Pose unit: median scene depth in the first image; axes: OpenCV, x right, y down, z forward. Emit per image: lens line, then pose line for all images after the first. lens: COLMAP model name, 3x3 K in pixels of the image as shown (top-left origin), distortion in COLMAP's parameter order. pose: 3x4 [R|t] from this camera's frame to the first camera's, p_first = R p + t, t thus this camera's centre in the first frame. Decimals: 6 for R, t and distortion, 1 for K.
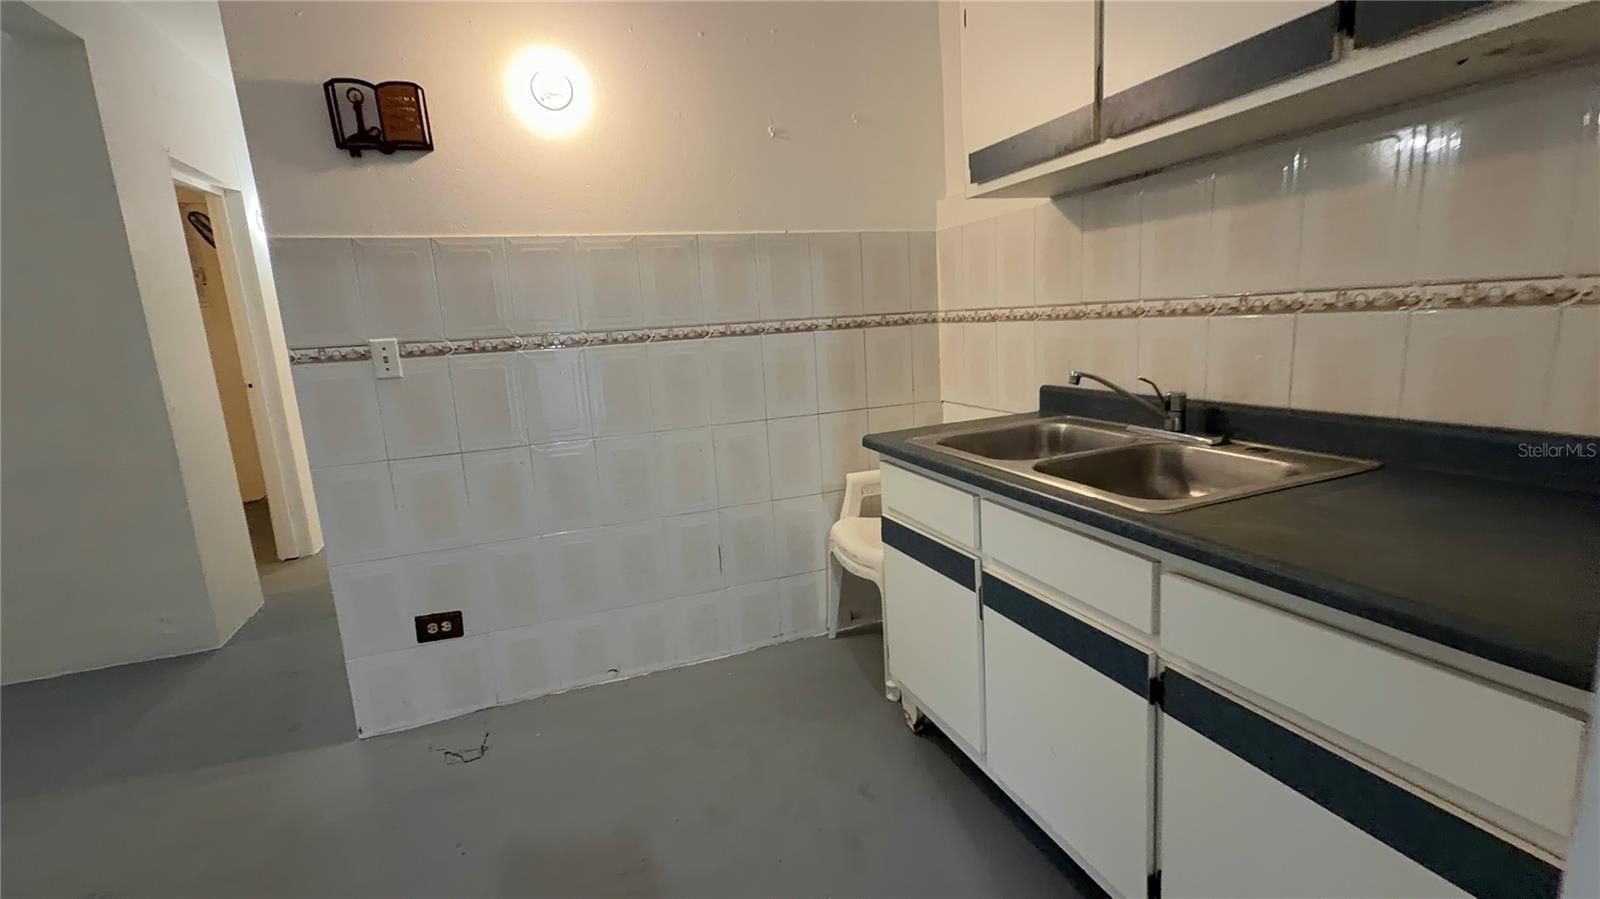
lens RADIAL K [[697.9, 0, 803.1], [0, 697.9, 448.7], [0, 0, 1]] dist [-0.000775, 0.005741]
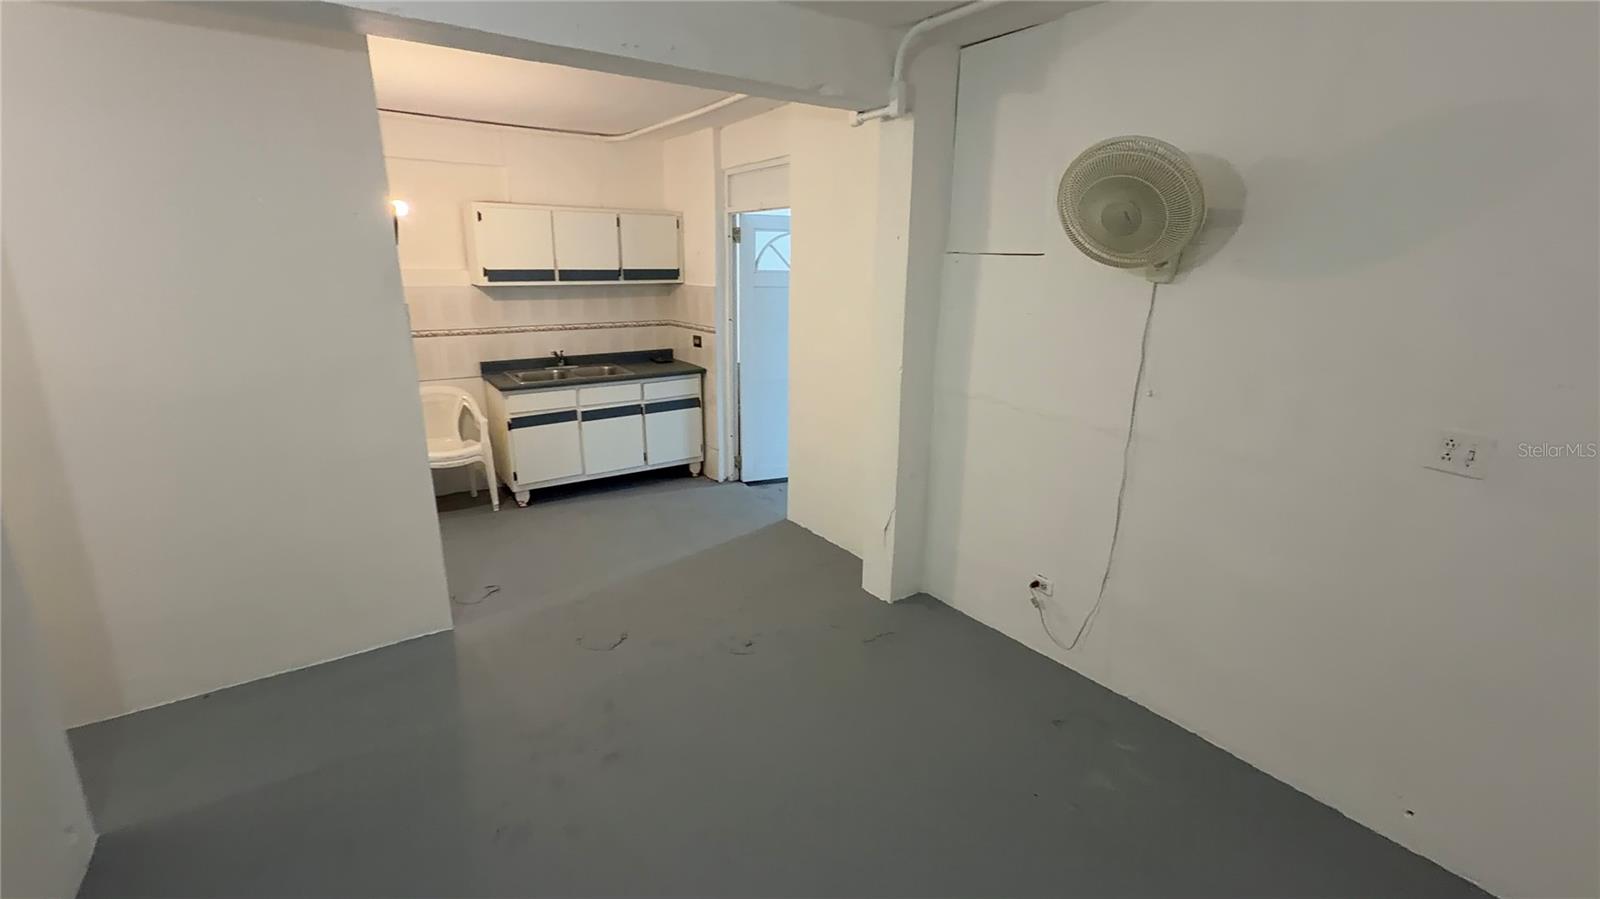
lens RADIAL K [[697.9, 0, 786.4], [0, 697.9, 435.7], [0, 0, 1]] dist [-0.000775, 0.005741]
pose [[-0.225109, -0.180281, 0.957510, -2.281882], [0.186110, 0.956682, 0.223880, -0.196670], [-0.956394, 0.228600, -0.181805, 0.518225]]
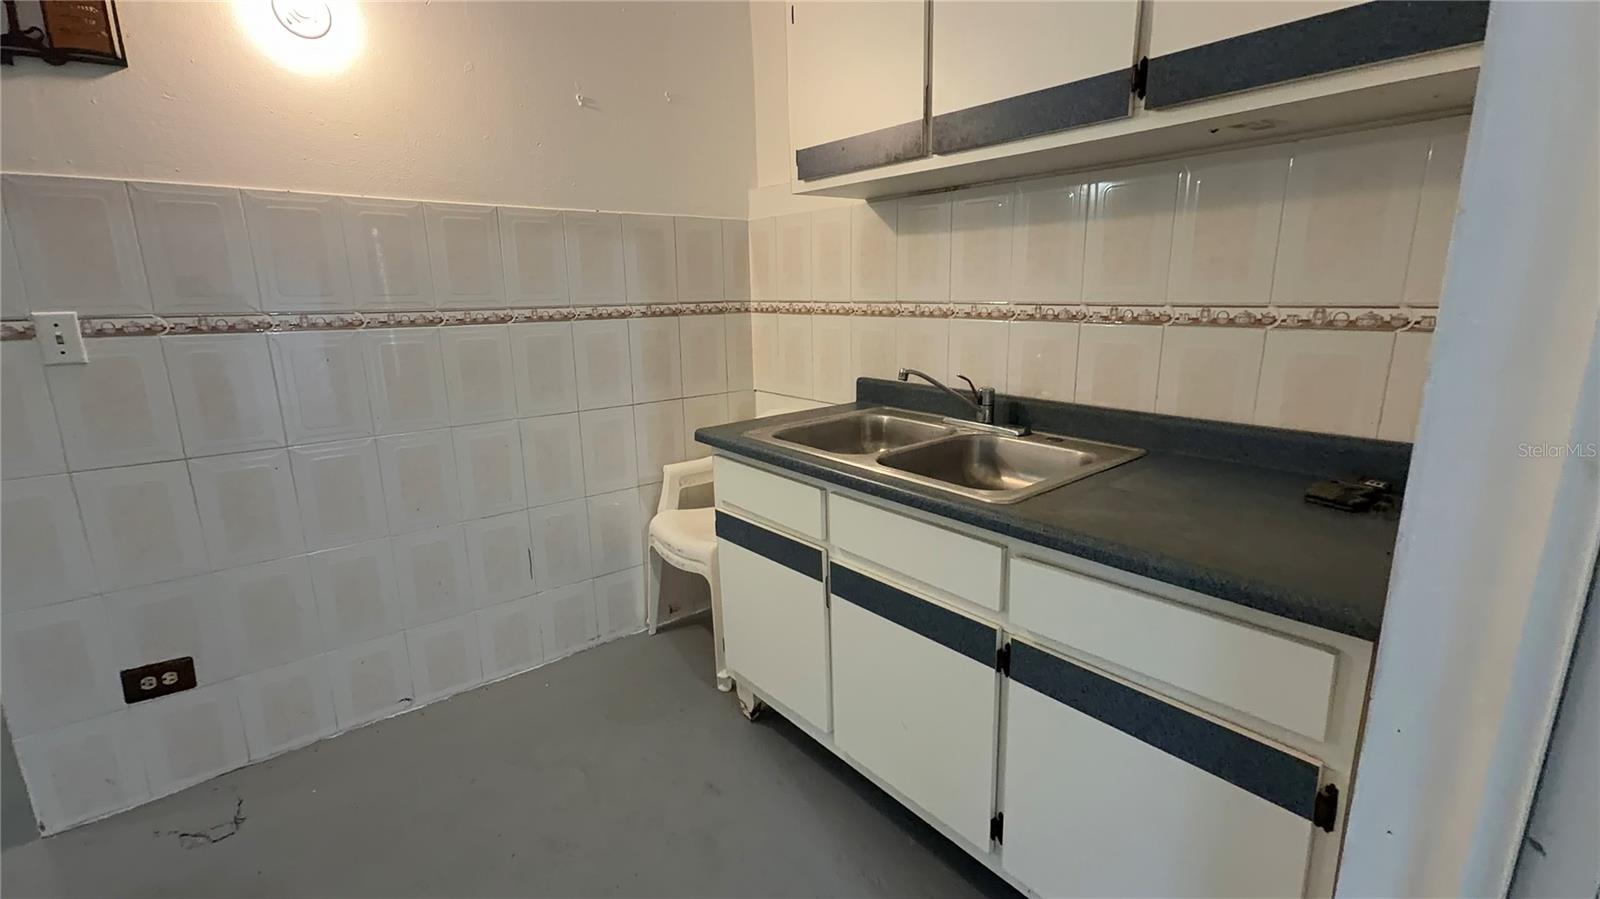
lens RADIAL K [[697.9, 0, 802.0], [0, 697.9, 448.7], [0, 0, 1]] dist [-0.000775, 0.005741]
pose [[0.947348, -0.027946, 0.318983, -0.082565], [0.018130, 0.999267, 0.033701, -0.021236], [-0.319691, -0.026143, 0.947161, 0.022808]]
